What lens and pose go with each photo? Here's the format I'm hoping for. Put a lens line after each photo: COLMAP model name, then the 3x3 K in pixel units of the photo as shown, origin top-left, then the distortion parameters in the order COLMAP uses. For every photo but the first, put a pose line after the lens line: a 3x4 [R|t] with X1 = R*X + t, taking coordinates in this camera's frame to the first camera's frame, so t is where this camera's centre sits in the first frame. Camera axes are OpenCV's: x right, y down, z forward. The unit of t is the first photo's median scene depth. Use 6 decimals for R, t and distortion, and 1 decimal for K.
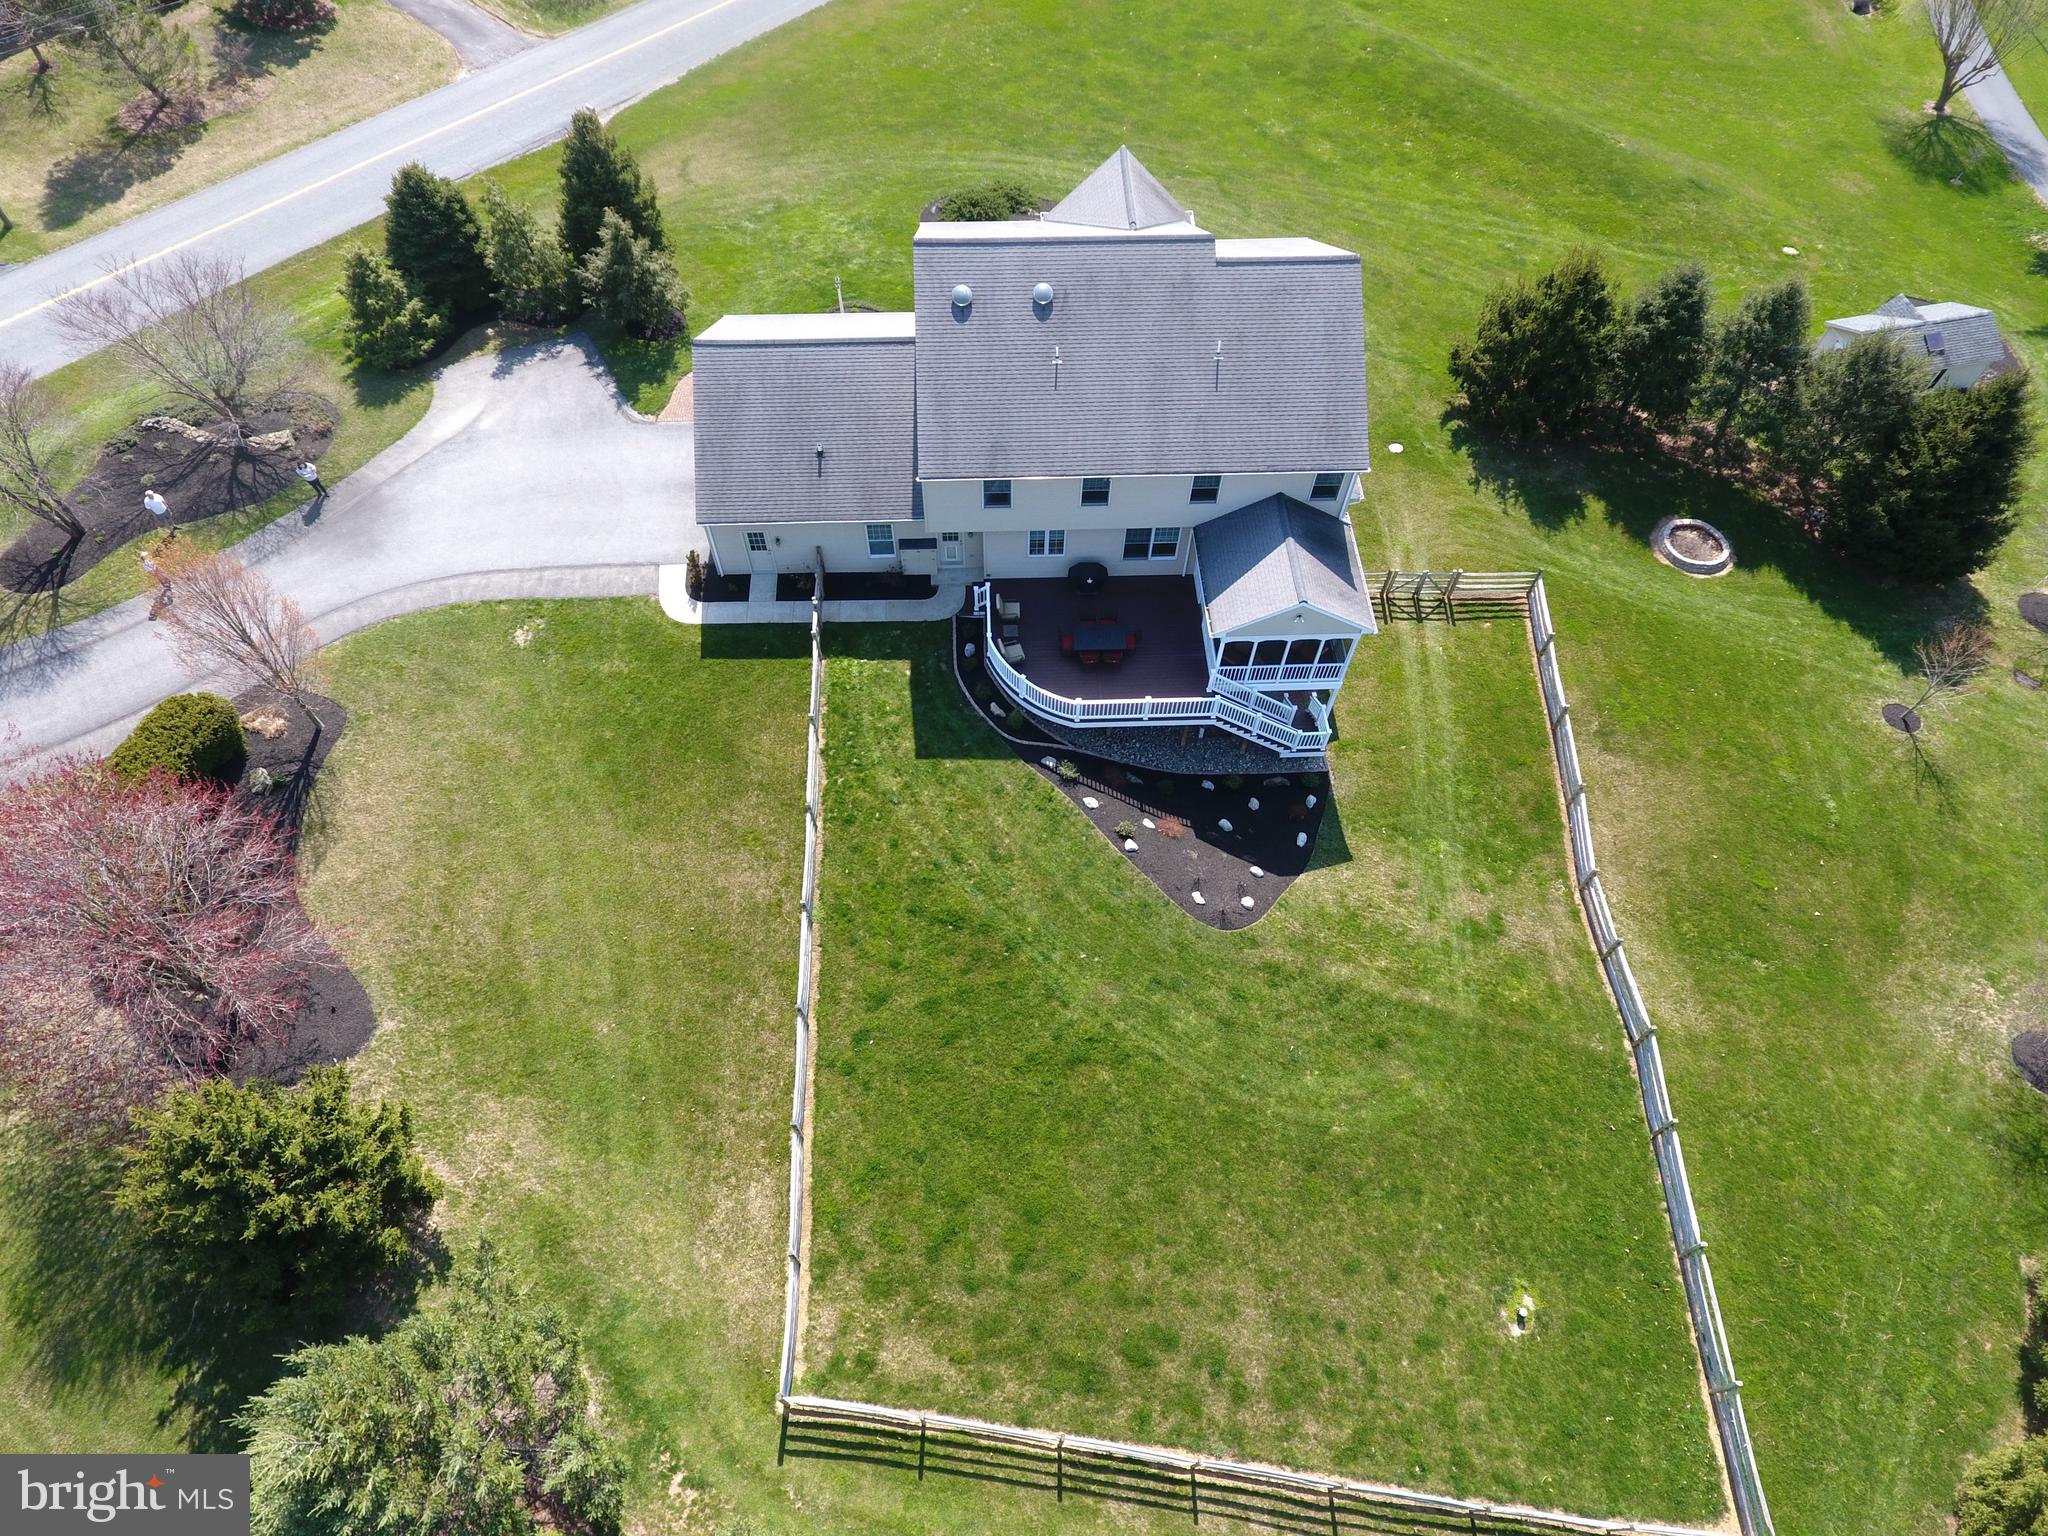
lens RADIAL K [[1199.1, 0, 1024.0], [0, 1199.1, 768.0], [0, 0, 1]] dist [0.001458, 0.000737]
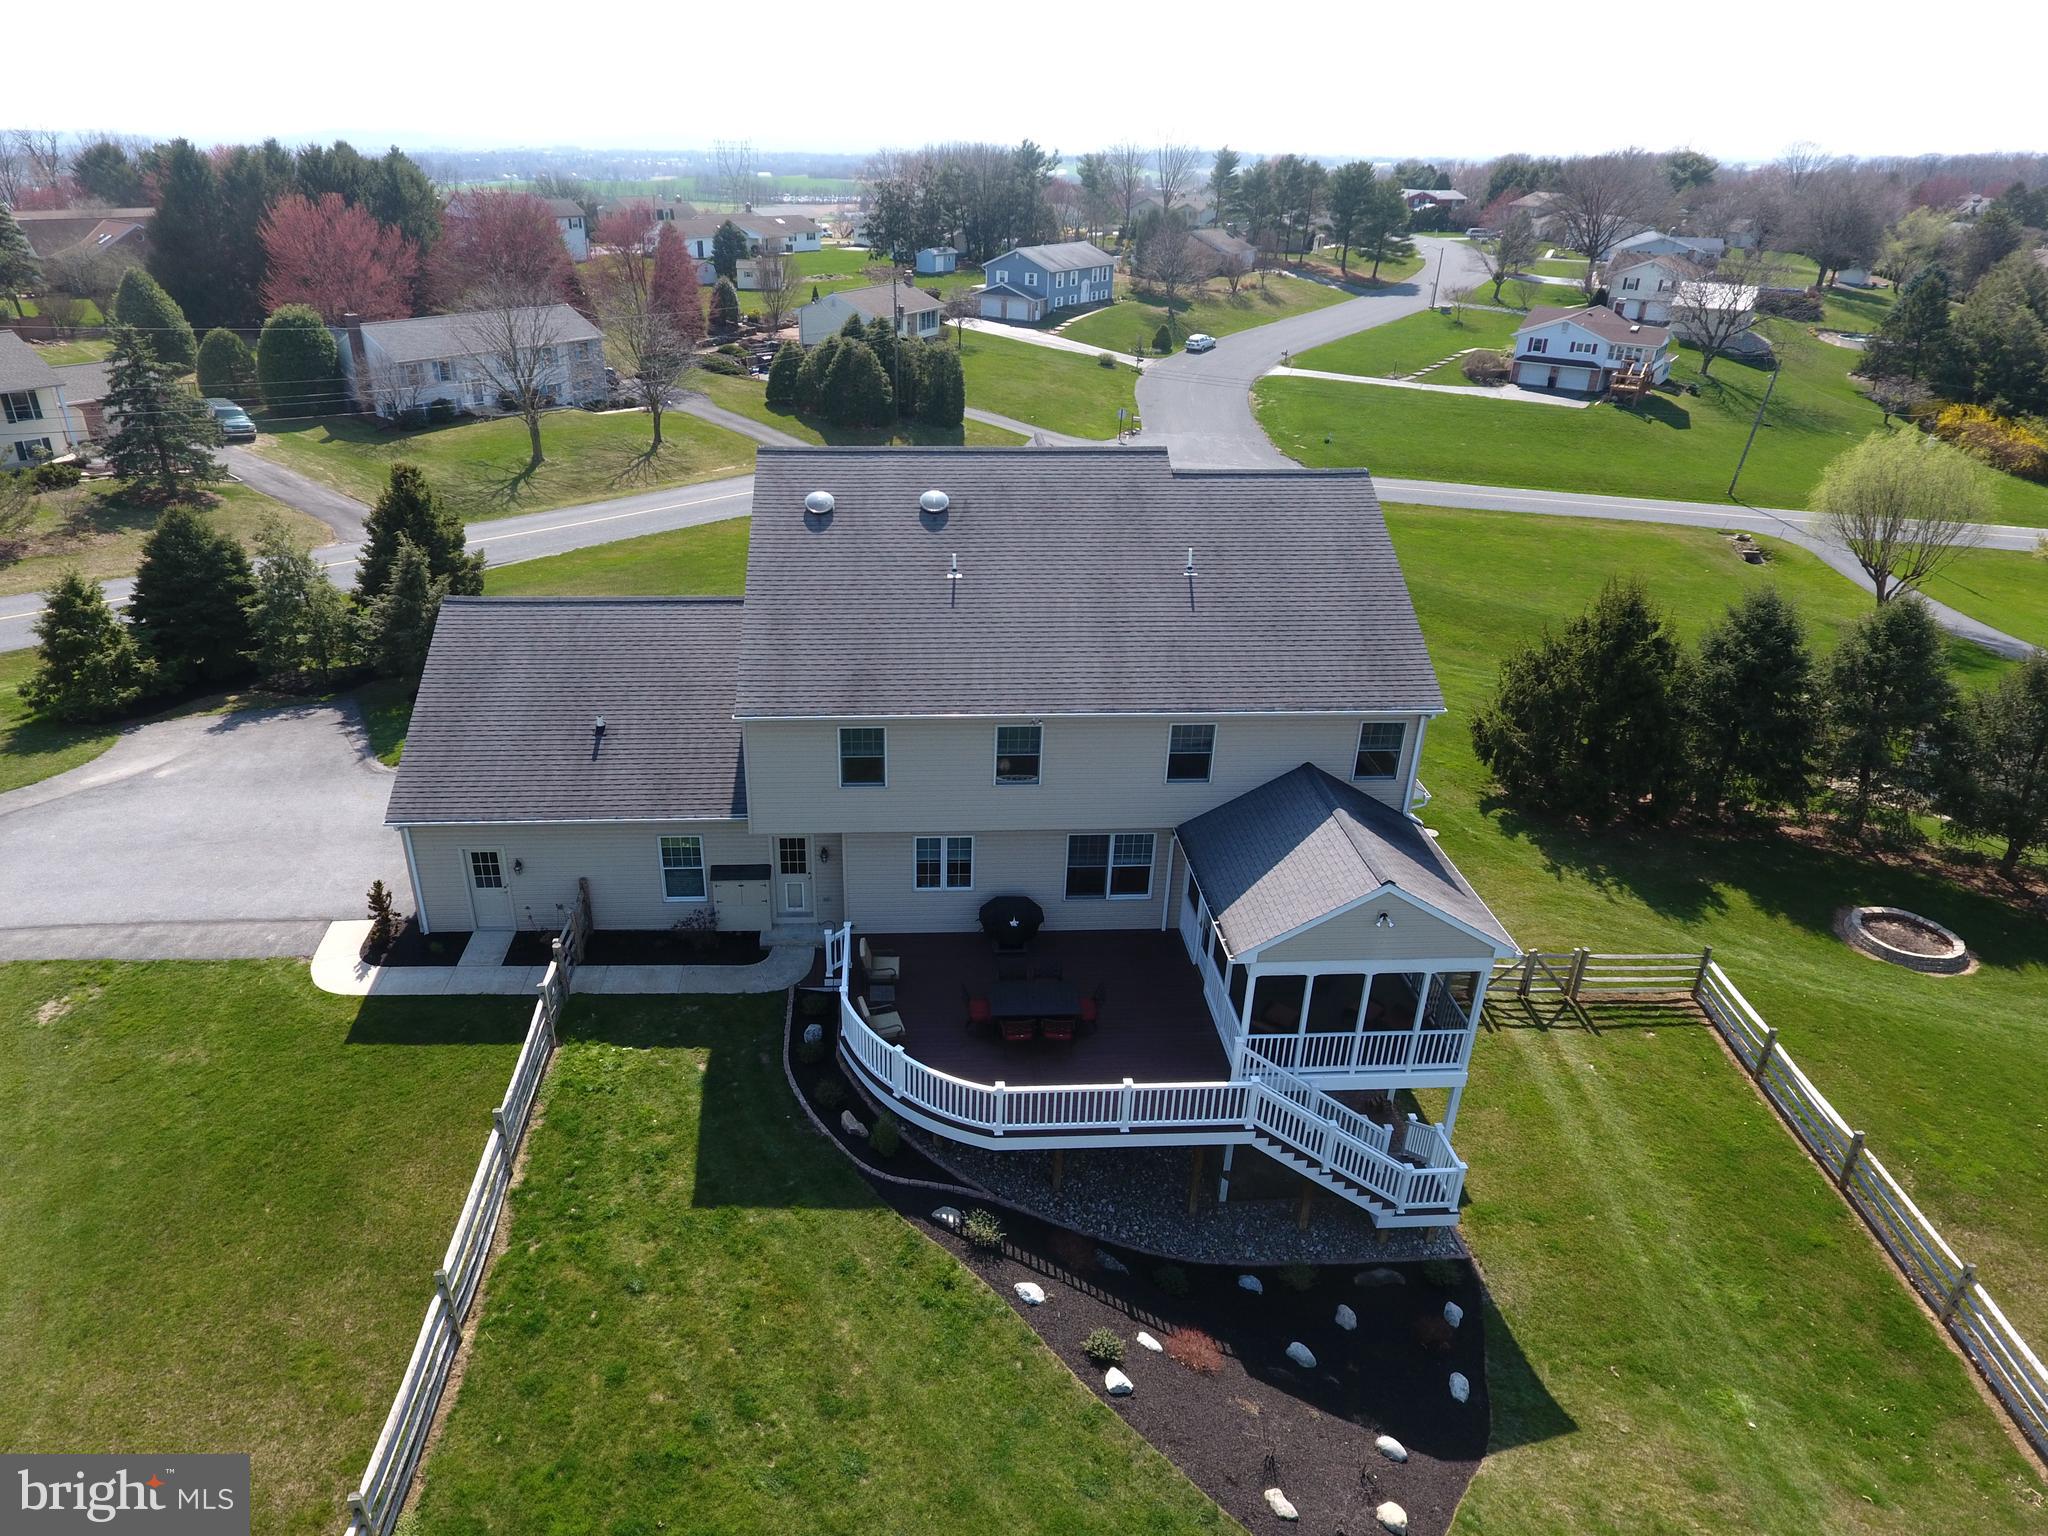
lens RADIAL K [[1227.3, 0, 953.7], [0, 1227.3, 725.0], [0, 0, 1]] dist [-0.000634, -0.000748]
pose [[0.999977, -0.005225, 0.004349, 0.022040], [0.006748, 0.840361, -0.541986, 0.102506], [-0.000823, 0.542003, 0.840376, 0.424546]]
